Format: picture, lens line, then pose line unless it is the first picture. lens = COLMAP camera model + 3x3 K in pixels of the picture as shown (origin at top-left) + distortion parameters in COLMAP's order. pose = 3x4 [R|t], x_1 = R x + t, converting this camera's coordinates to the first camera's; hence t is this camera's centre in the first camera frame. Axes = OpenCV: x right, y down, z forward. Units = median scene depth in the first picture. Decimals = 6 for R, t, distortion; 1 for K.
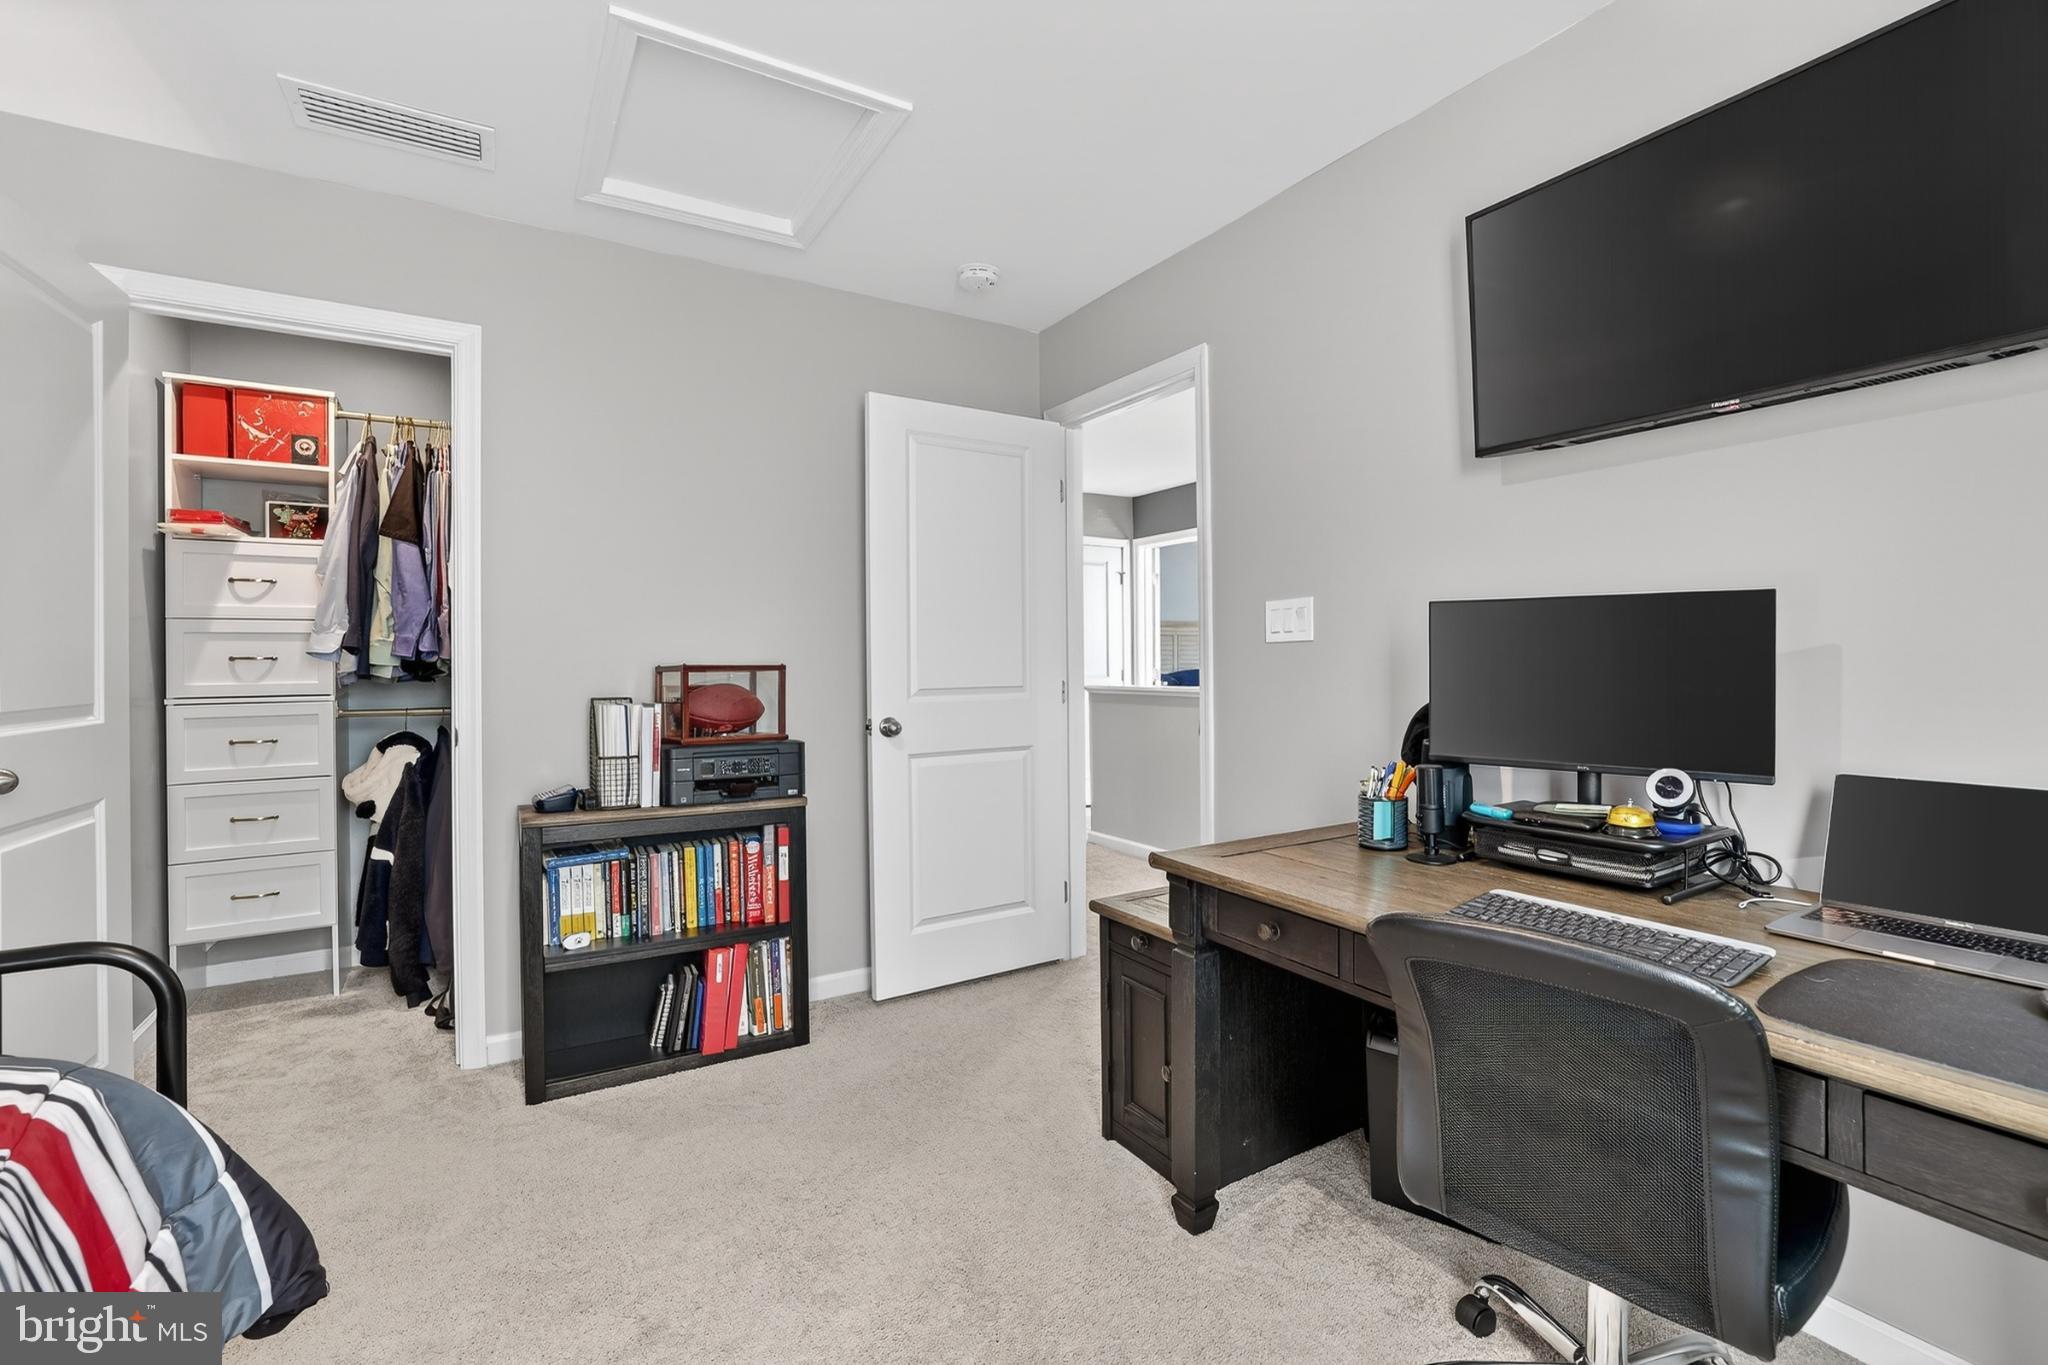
lens RADIAL K [[902.9, 0, 1033.0], [0, 902.9, 665.4], [0, 0, 1]] dist [-0.058723, 0.027171]
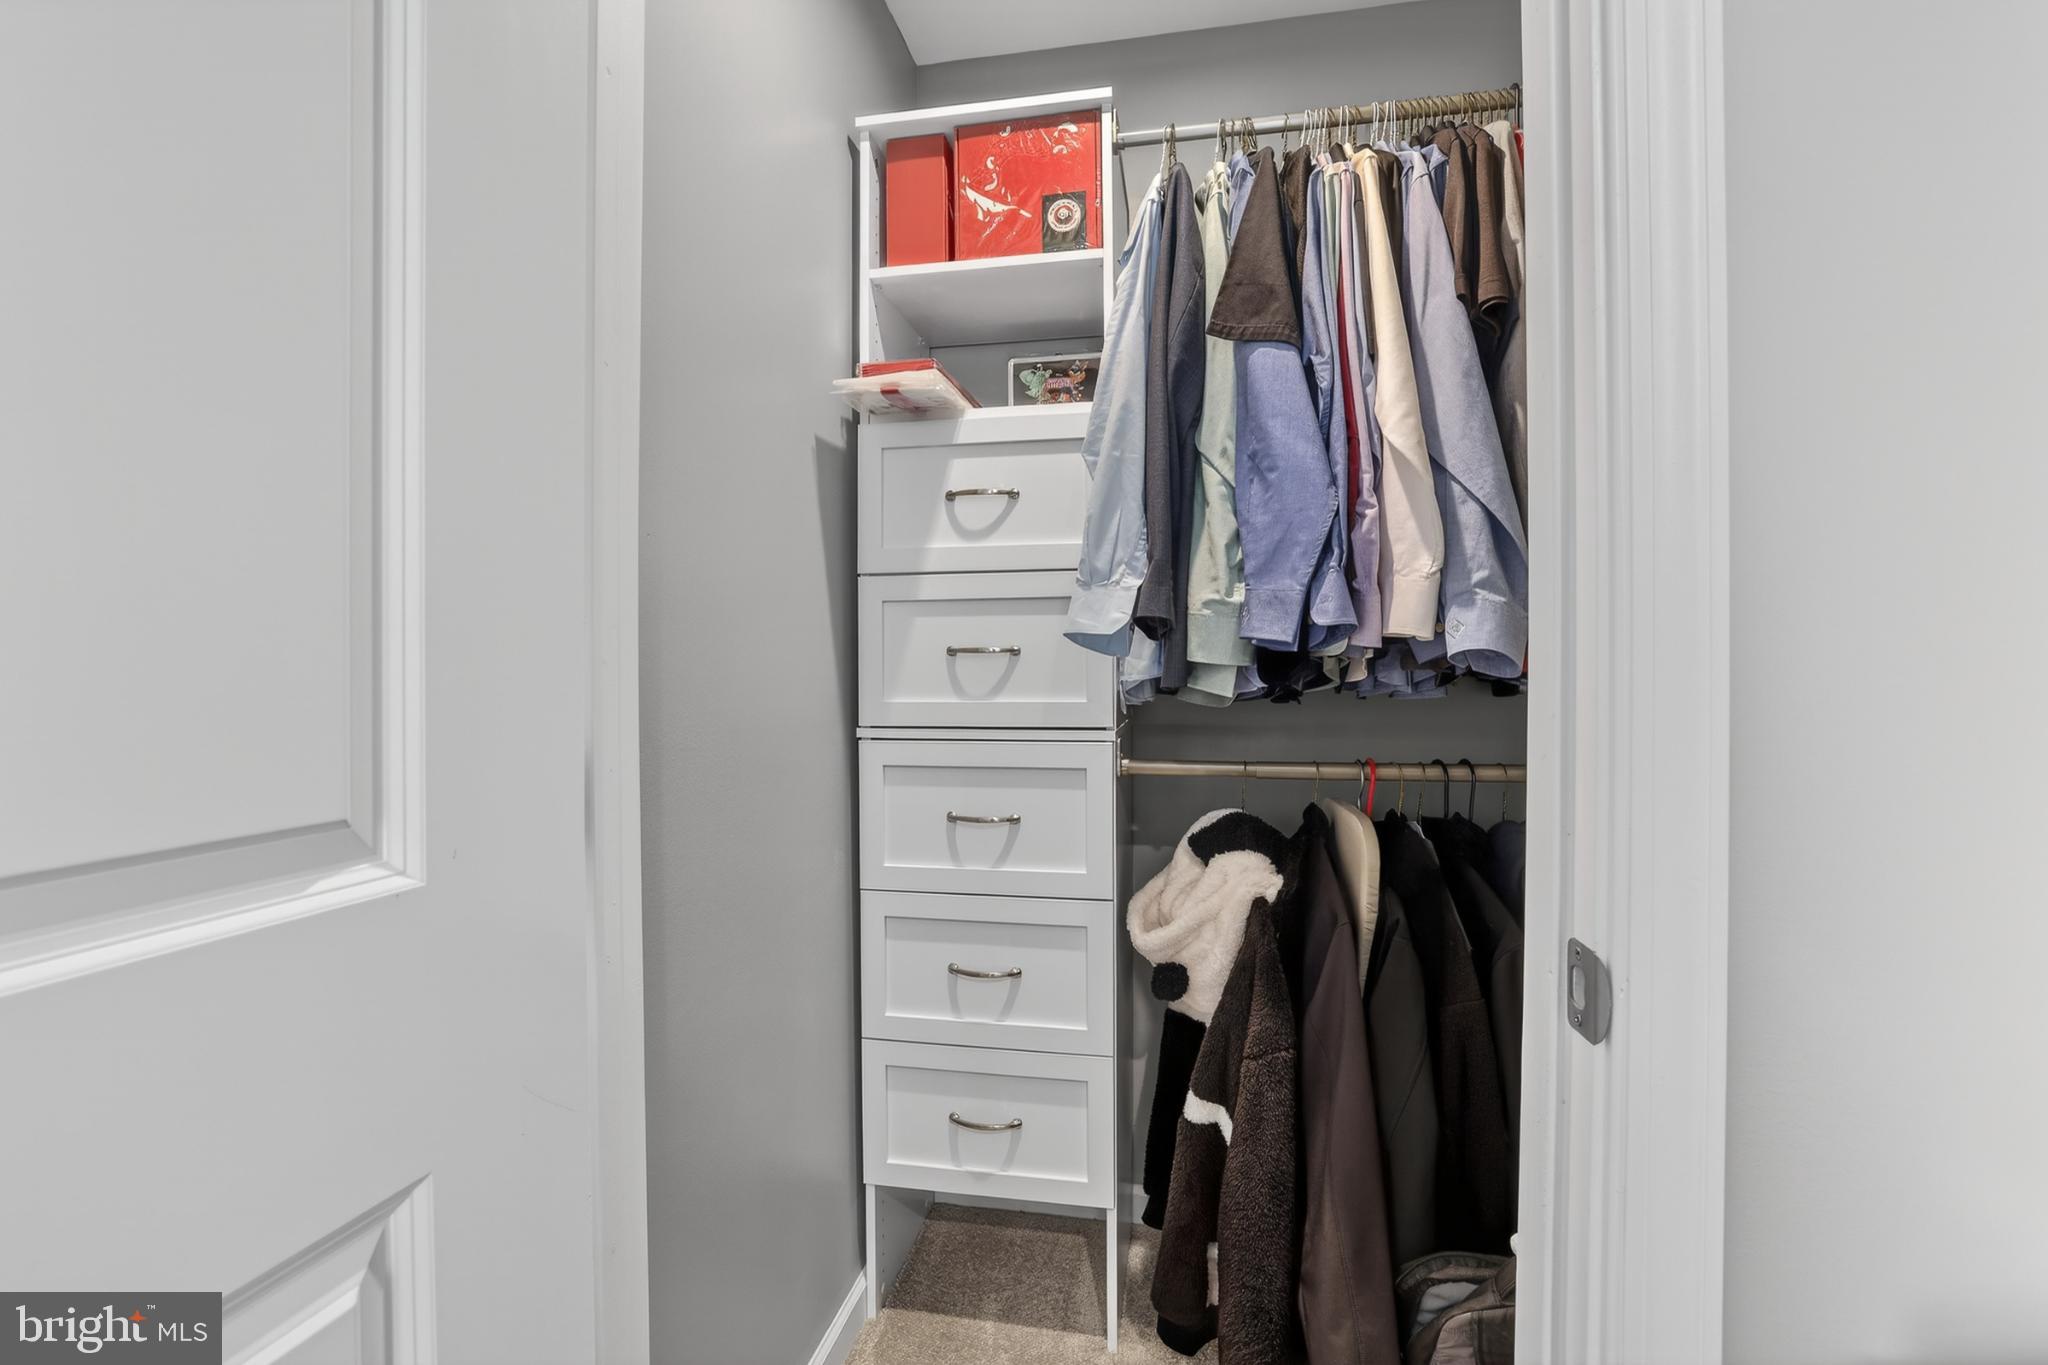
lens RADIAL K [[902.9, 0, 1033.0], [0, 902.9, 665.4], [0, 0, 1]] dist [-0.058723, 0.027171]
pose [[0.737063, 0.000587, -0.675824, -0.520441], [-0.001677, 0.999998, -0.000960, 0.000903], [0.675822, 0.001841, 0.737063, 0.638821]]
